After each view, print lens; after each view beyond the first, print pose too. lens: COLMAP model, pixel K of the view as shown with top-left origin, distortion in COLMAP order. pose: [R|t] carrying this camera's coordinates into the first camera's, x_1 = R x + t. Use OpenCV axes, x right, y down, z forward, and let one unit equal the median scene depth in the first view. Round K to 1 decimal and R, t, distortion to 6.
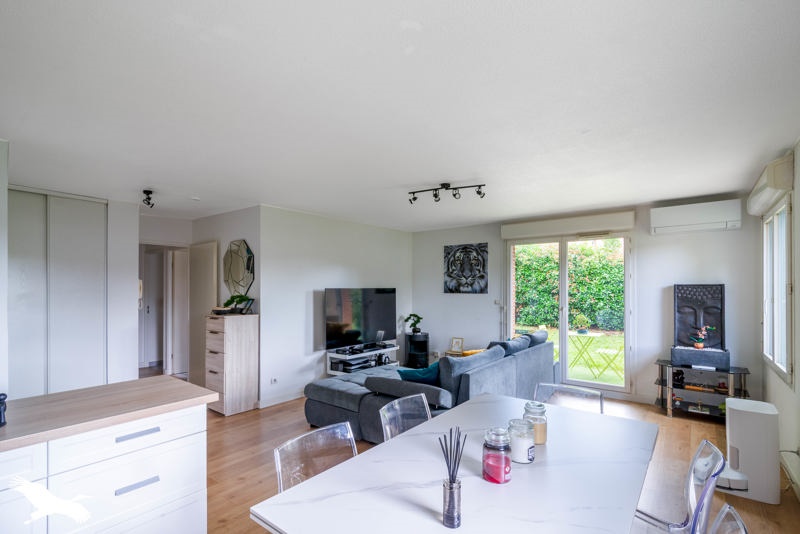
lens RADIAL K [[372.6, 0, 398.1], [0, 372.6, 291.3], [0, 0, 1]] dist [-0.002113, -0.000101]
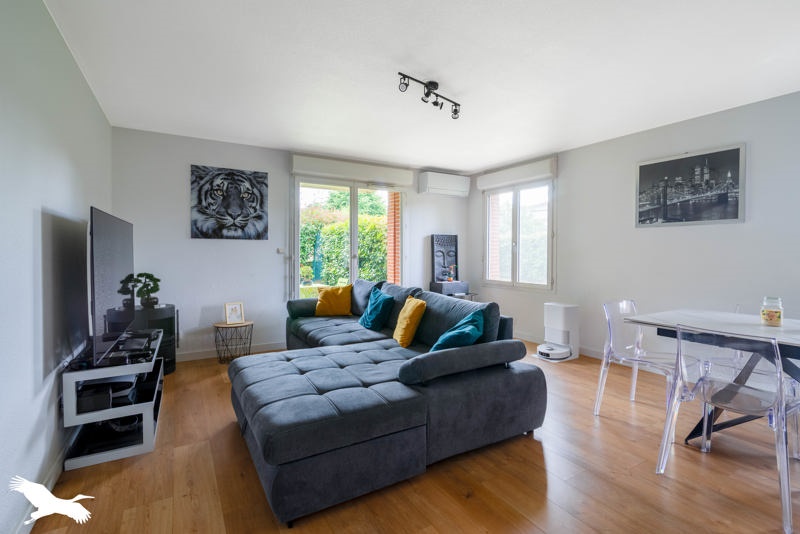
lens RADIAL K [[372.6, 0, 398.4], [0, 372.6, 258.7], [0, 0, 1]] dist [-0.002113, -0.000101]
pose [[0.368486, -0.013362, 0.929537, -0.355646], [0.005735, 0.999910, 0.012100, 0.035668], [-0.929616, 0.000873, 0.368529, 0.452636]]
